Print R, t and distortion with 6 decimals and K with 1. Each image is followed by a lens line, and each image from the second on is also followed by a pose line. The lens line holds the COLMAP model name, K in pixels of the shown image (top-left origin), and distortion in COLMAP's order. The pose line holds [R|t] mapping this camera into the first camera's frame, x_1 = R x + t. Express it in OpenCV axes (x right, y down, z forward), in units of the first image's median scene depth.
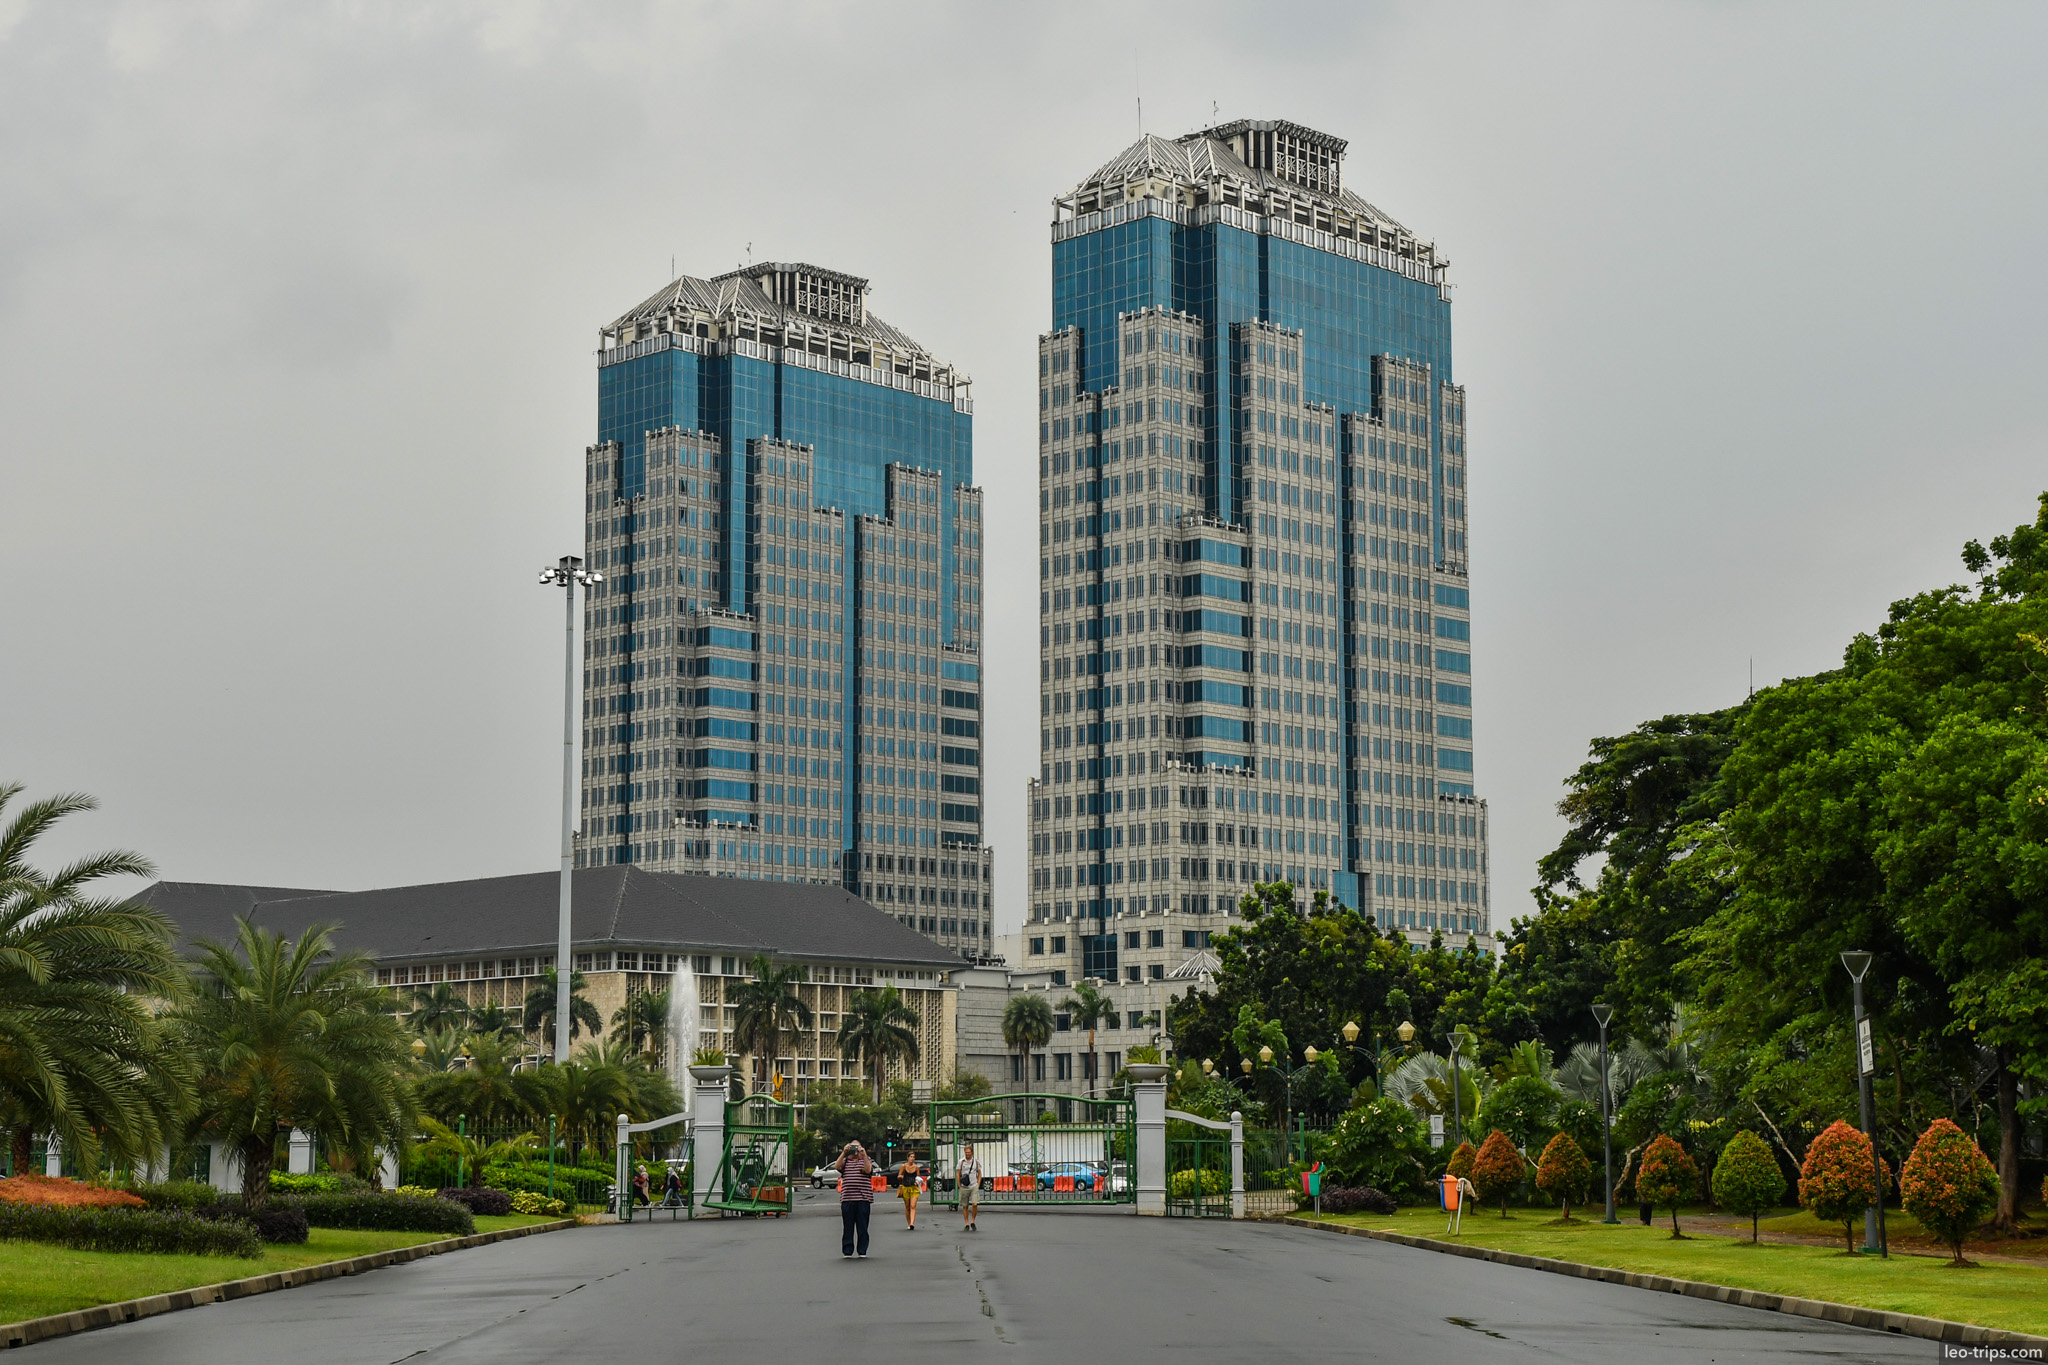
lens RADIAL K [[3356.4, 0, 1024.0], [0, 3356.4, 682.5], [0, 0, 1]] dist [0.261867, 0.005954]
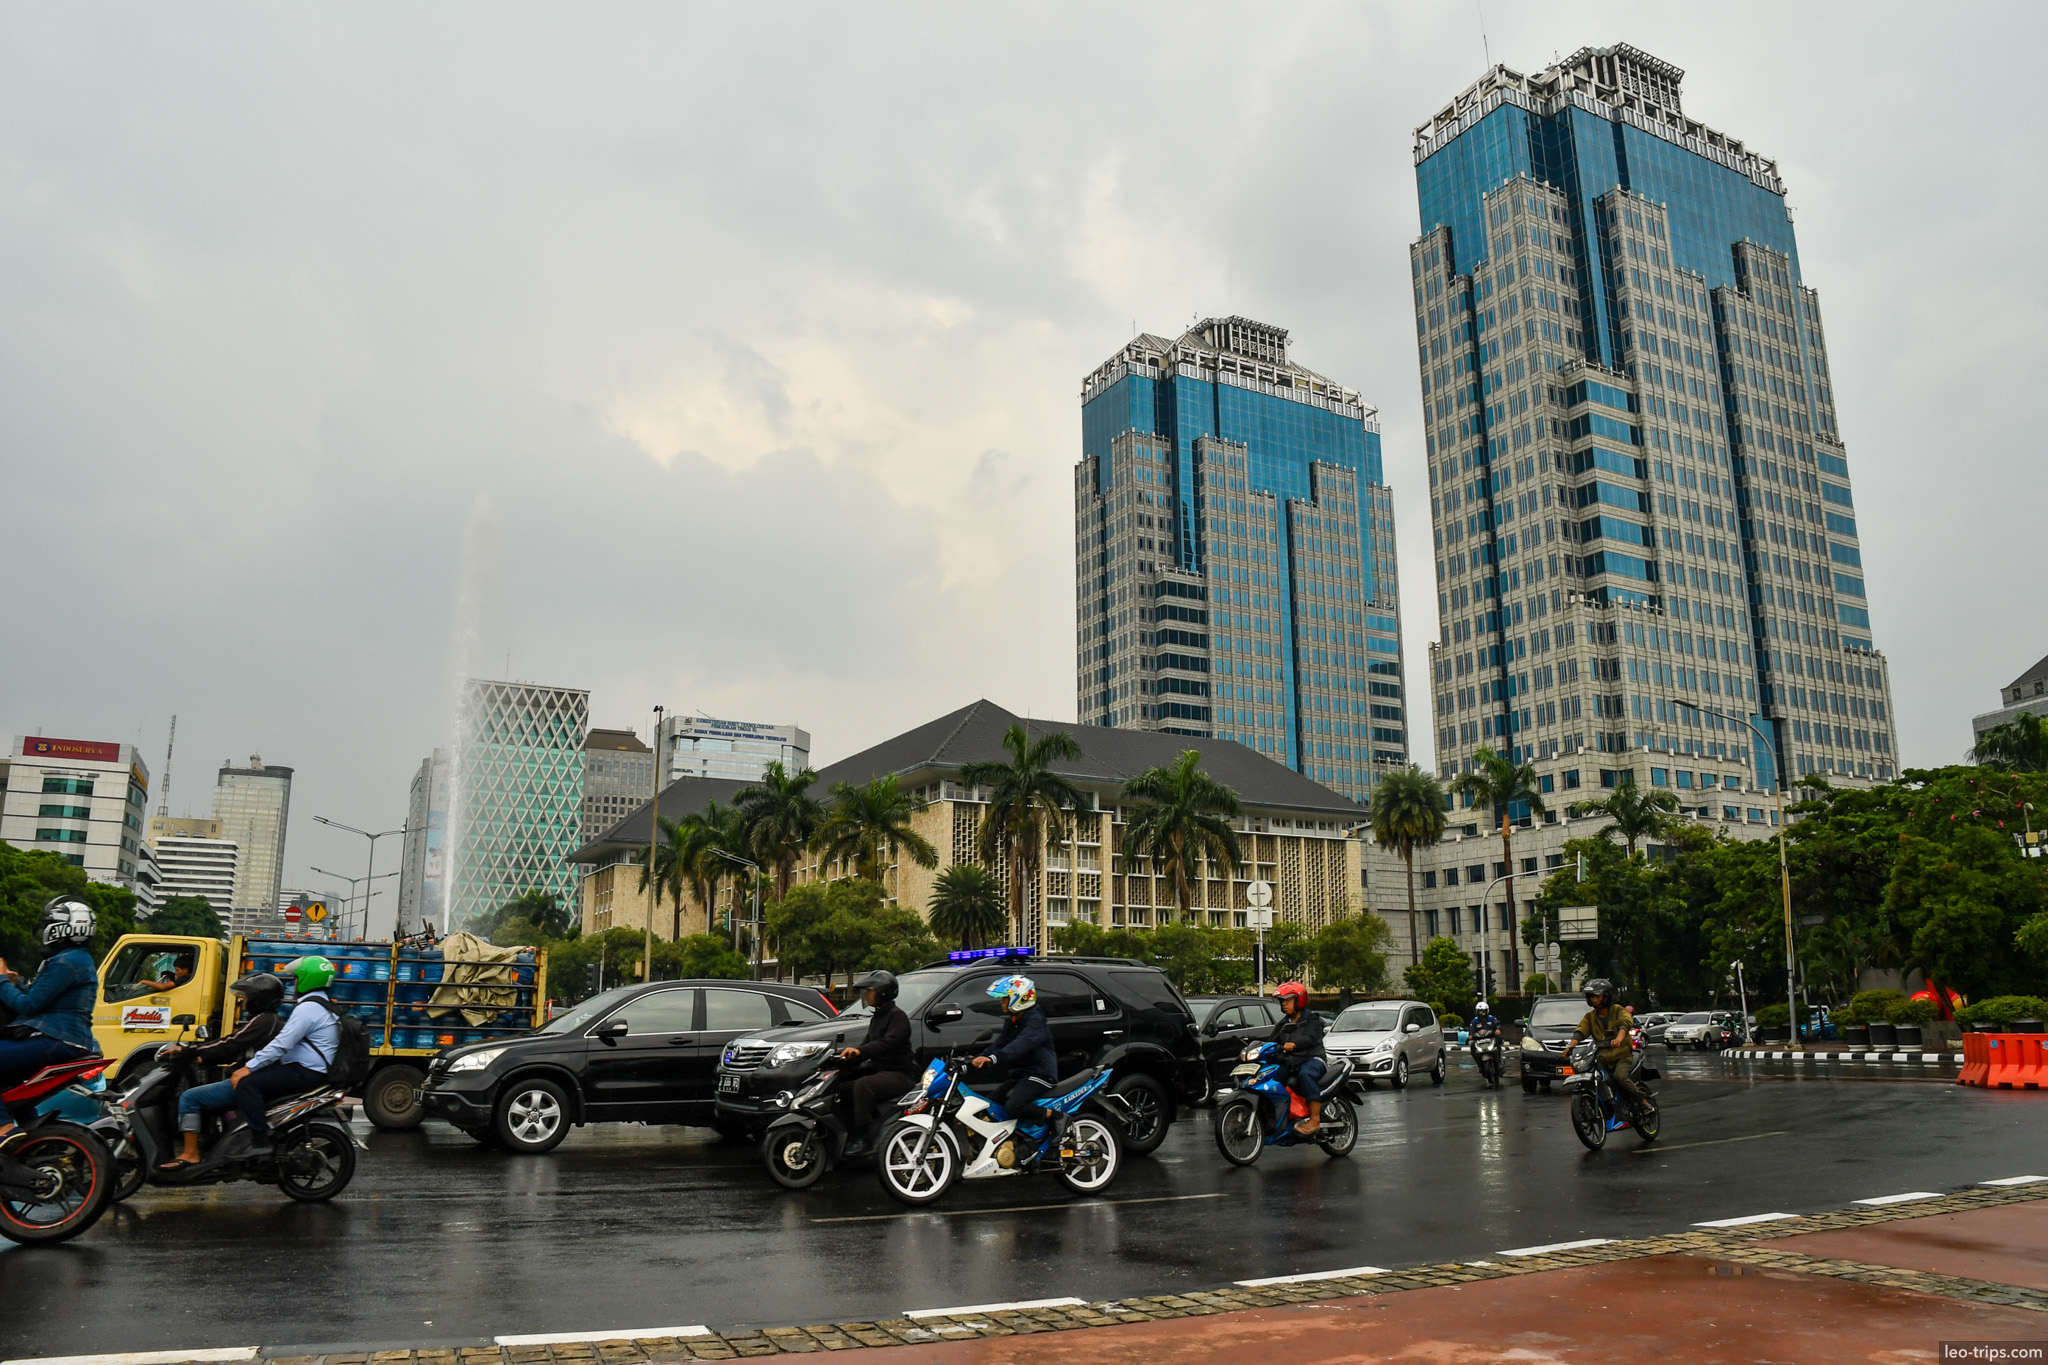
lens RADIAL K [[1393.3, 0, 1021.3], [0, 1393.3, 714.6], [0, 0, 1]] dist [-0.121241, 0.067231]
pose [[0.949805, -0.062920, -0.306451, 0.010741], [0.039446, 0.995835, -0.082205, 0.079265], [0.310347, 0.065990, 0.948330, 0.554969]]
